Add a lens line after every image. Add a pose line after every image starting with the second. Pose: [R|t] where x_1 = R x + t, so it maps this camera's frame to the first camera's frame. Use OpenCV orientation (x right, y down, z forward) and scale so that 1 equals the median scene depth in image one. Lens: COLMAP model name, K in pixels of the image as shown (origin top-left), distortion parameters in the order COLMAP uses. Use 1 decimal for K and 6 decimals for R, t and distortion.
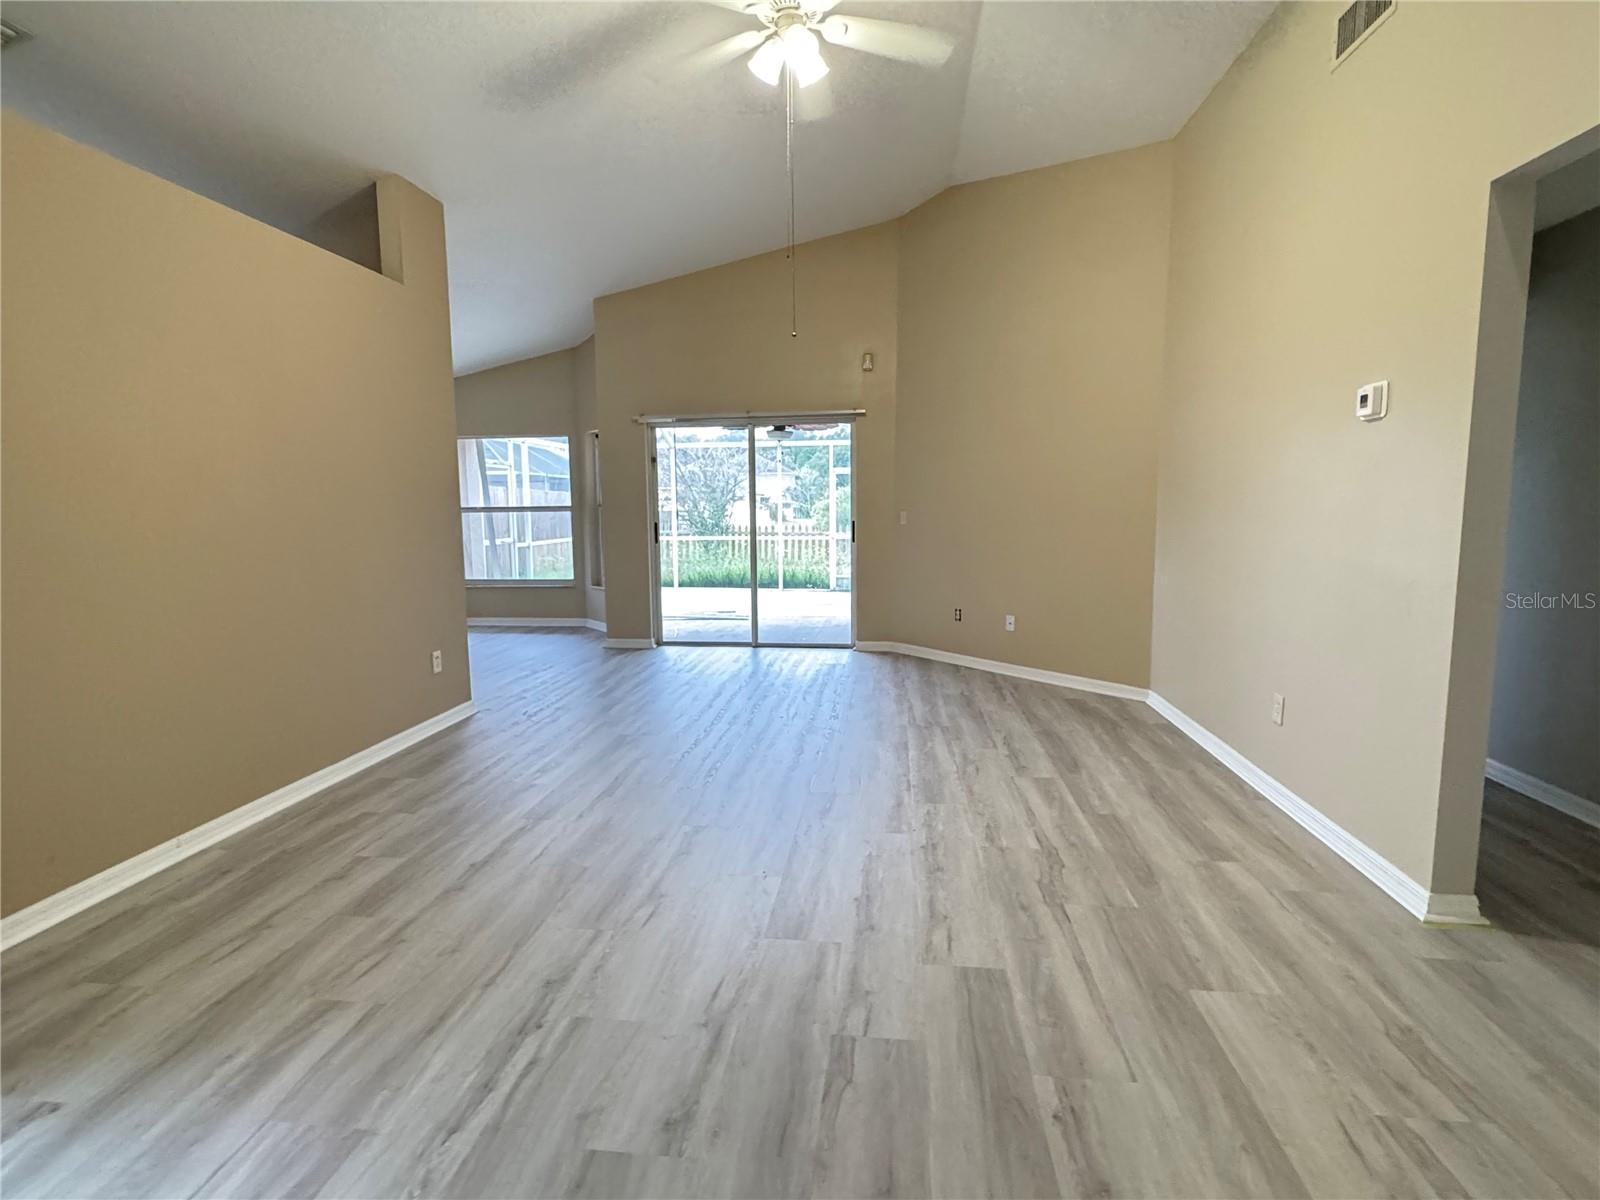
lens RADIAL K [[815.0, 0, 792.3], [0, 815.0, 596.5], [0, 0, 1]] dist [-0.002213, 0.002071]
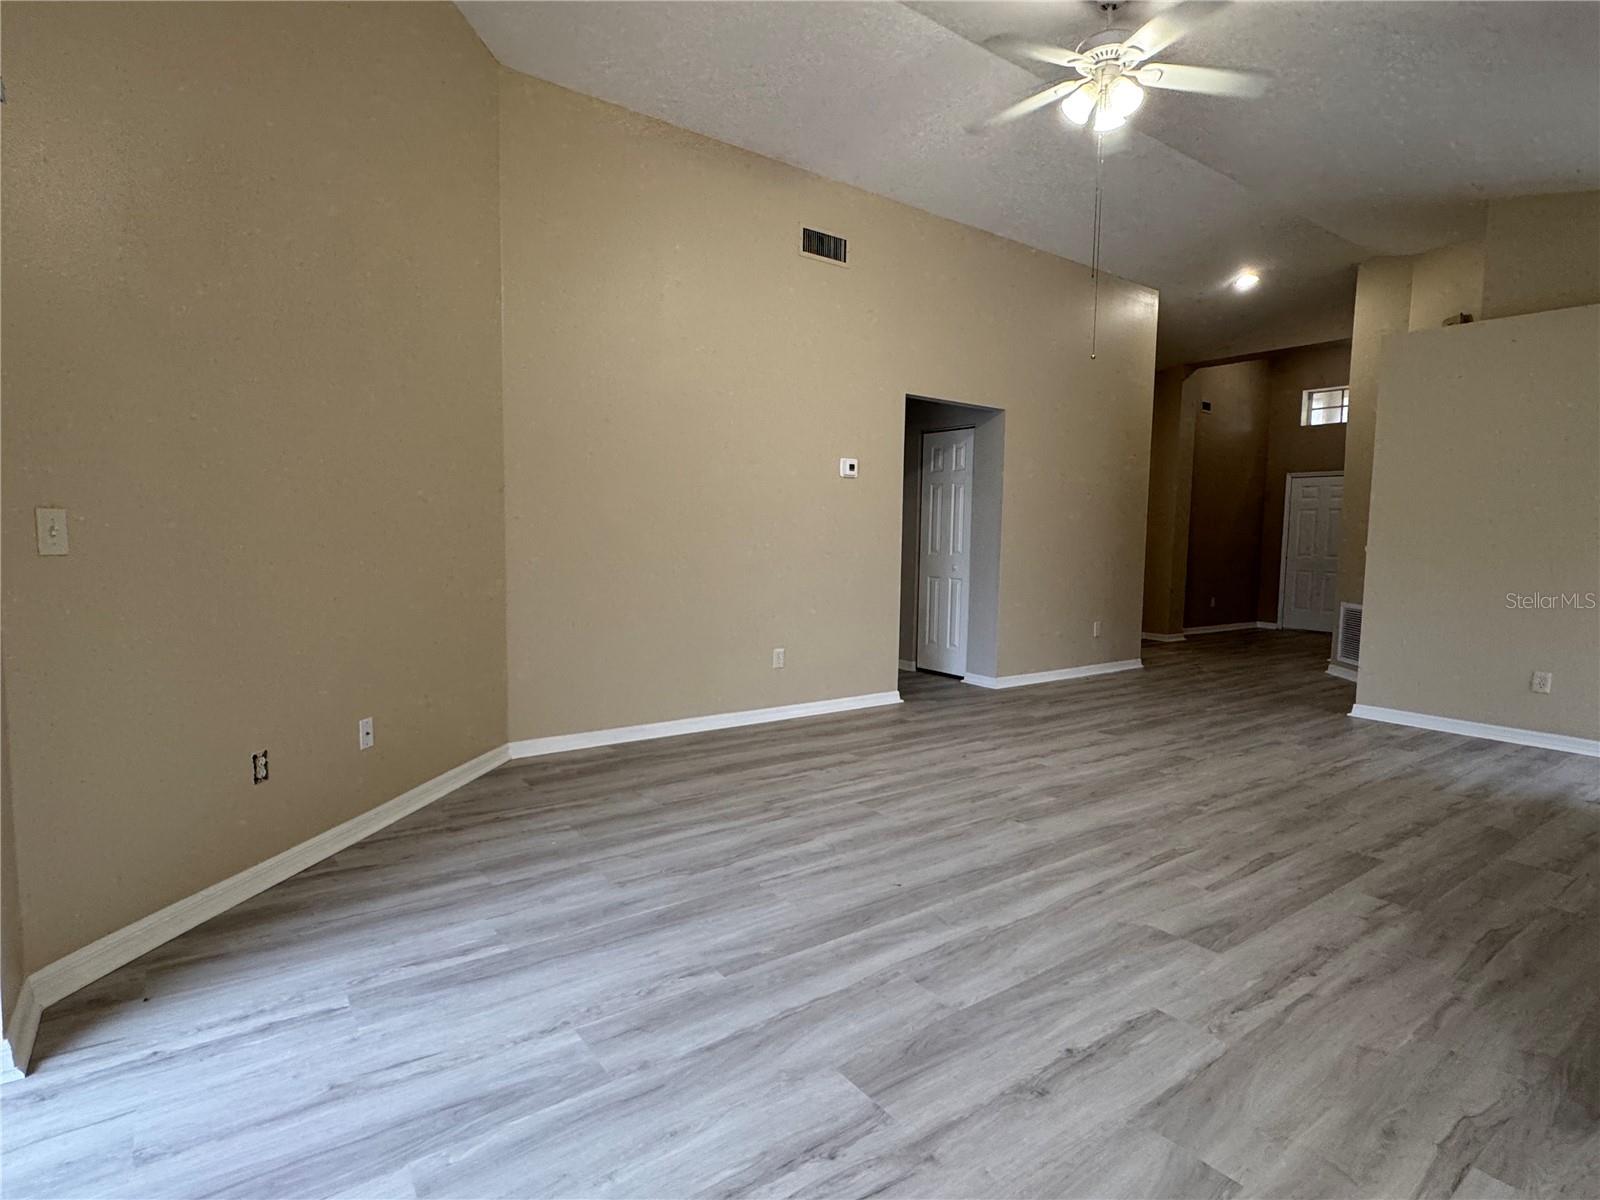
lens RADIAL K [[839.1, 0, 801.8], [0, 839.1, 598.2], [0, 0, 1]] dist [-0.002770, 0.002254]
pose [[-0.690747, -0.059593, 0.720637, -0.472179], [0.070776, 0.986241, 0.149398, -0.174854], [-0.719624, 0.154200, -0.677025, 1.793520]]
